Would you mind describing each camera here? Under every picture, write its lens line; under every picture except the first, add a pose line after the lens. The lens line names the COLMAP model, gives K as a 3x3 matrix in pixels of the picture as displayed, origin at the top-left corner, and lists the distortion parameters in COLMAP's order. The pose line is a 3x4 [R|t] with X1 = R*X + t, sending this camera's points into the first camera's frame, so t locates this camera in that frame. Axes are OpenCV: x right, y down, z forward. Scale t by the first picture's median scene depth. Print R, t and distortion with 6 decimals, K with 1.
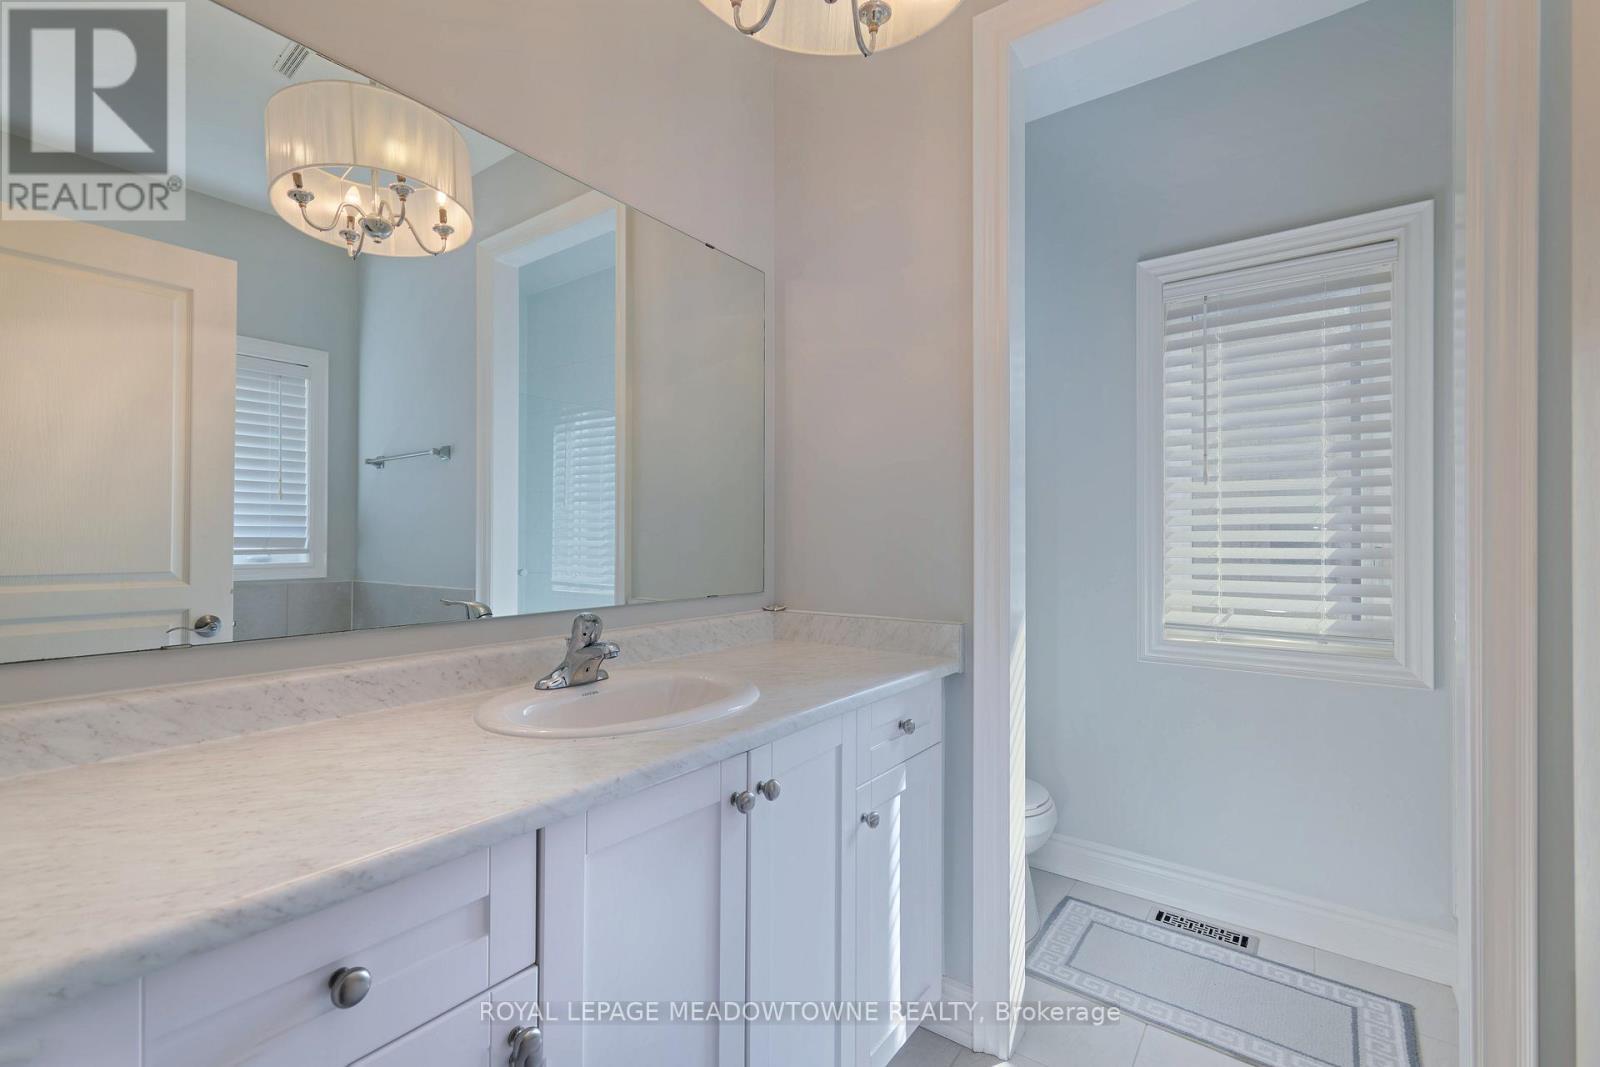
lens RADIAL K [[712.6, 0, 791.2], [0, 712.6, 533.0], [0, 0, 1]] dist [0.006753, 0.000649]
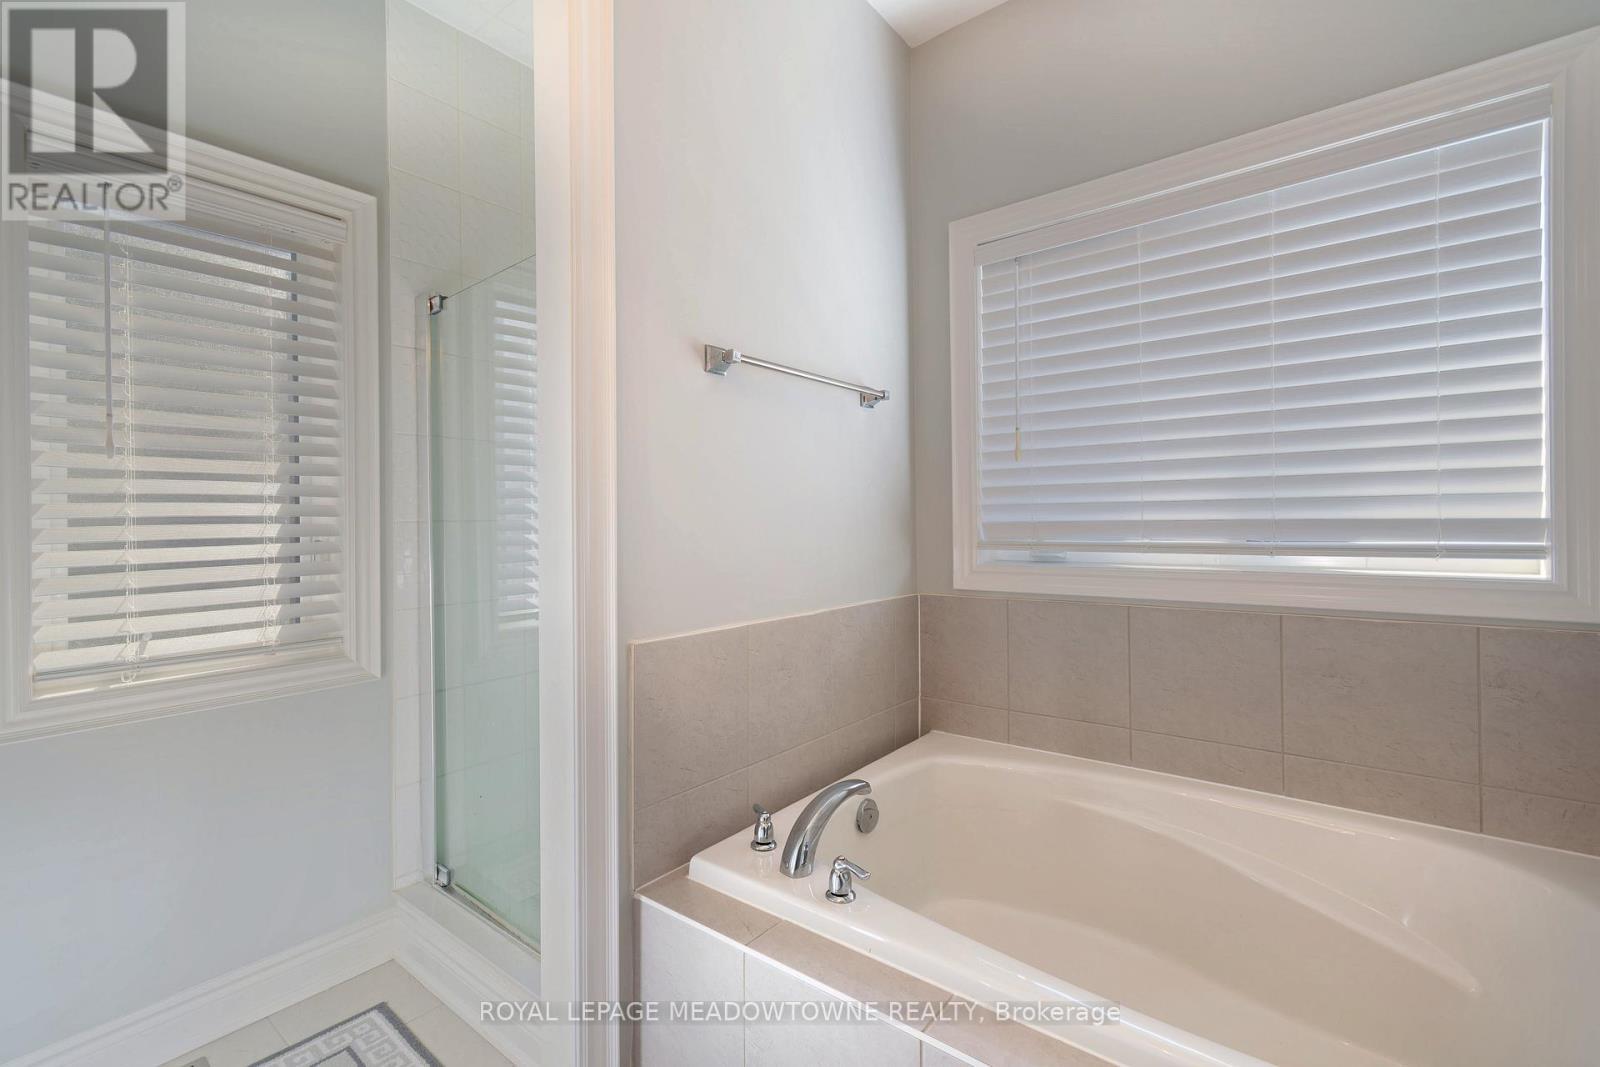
lens RADIAL K [[712.6, 0, 792.3], [0, 712.6, 519.4], [0, 0, 1]] dist [0.006753, 0.000649]
pose [[0.049956, -0.007579, 0.998723, -0.078149], [0.003737, 0.999966, 0.007402, -0.012637], [-0.998744, 0.003362, 0.049983, 0.325924]]
